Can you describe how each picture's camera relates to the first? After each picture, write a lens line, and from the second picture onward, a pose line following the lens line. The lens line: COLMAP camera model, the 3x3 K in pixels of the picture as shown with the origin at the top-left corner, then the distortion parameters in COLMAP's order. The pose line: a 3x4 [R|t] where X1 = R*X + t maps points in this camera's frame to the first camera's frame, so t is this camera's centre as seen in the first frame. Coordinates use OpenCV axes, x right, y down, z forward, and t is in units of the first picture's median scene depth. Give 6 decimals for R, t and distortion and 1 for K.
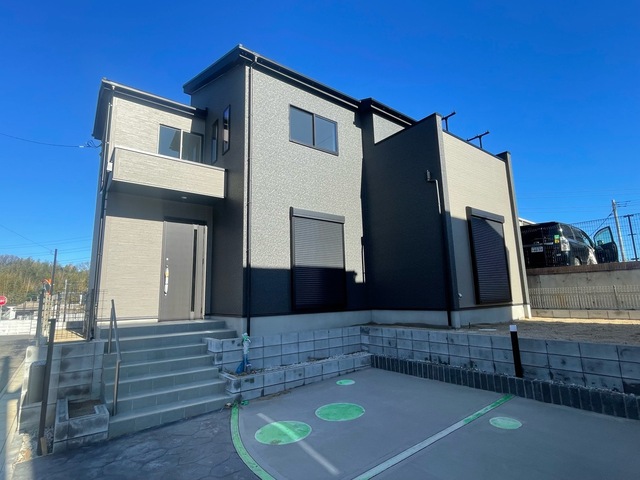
lens RADIAL K [[321.7, 0, 320.0], [0, 321.7, 240.0], [0, 0, 1]] dist [-0.001986, -0.000973]
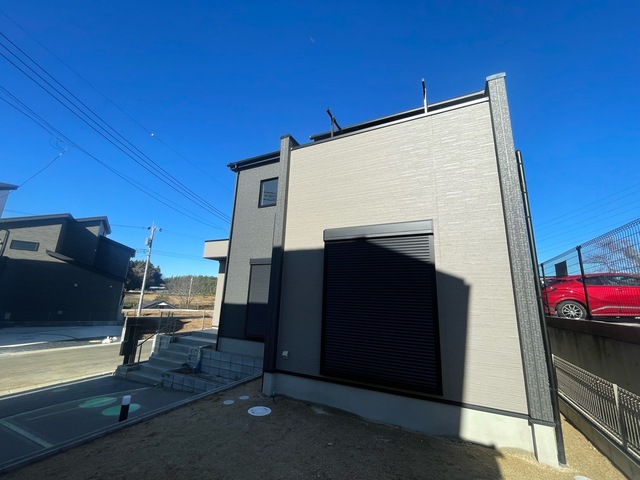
lens RADIAL K [[258.9, 0, 320.0], [0, 258.9, 240.0], [0, 0, 1]] dist [0.000819, 0.000011]
pose [[0.453420, -0.159672, -0.876878, 1.021923], [0.106964, 0.986460, -0.124317, -0.011295], [0.884855, -0.037426, 0.464360, 0.763765]]
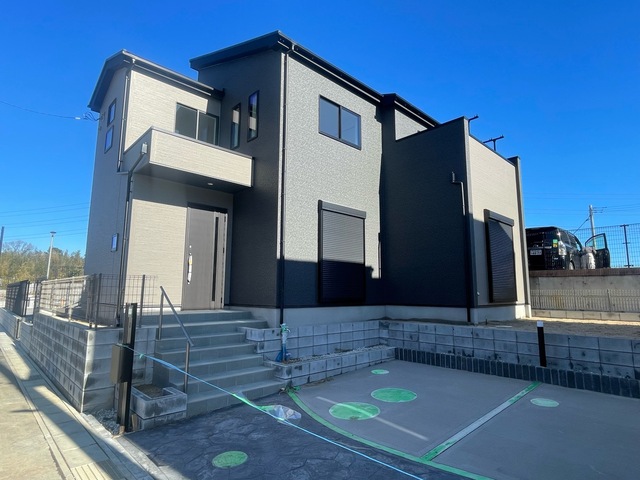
lens RADIAL K [[350.6, 0, 316.8], [0, 350.6, 240.9], [0, 0, 1]] dist [-0.002735, -0.000080]
pose [[0.994480, 0.046991, 0.093818, -0.197860], [-0.049818, 0.998365, 0.028023, -0.006476], [-0.092348, -0.032542, 0.995195, -0.086462]]
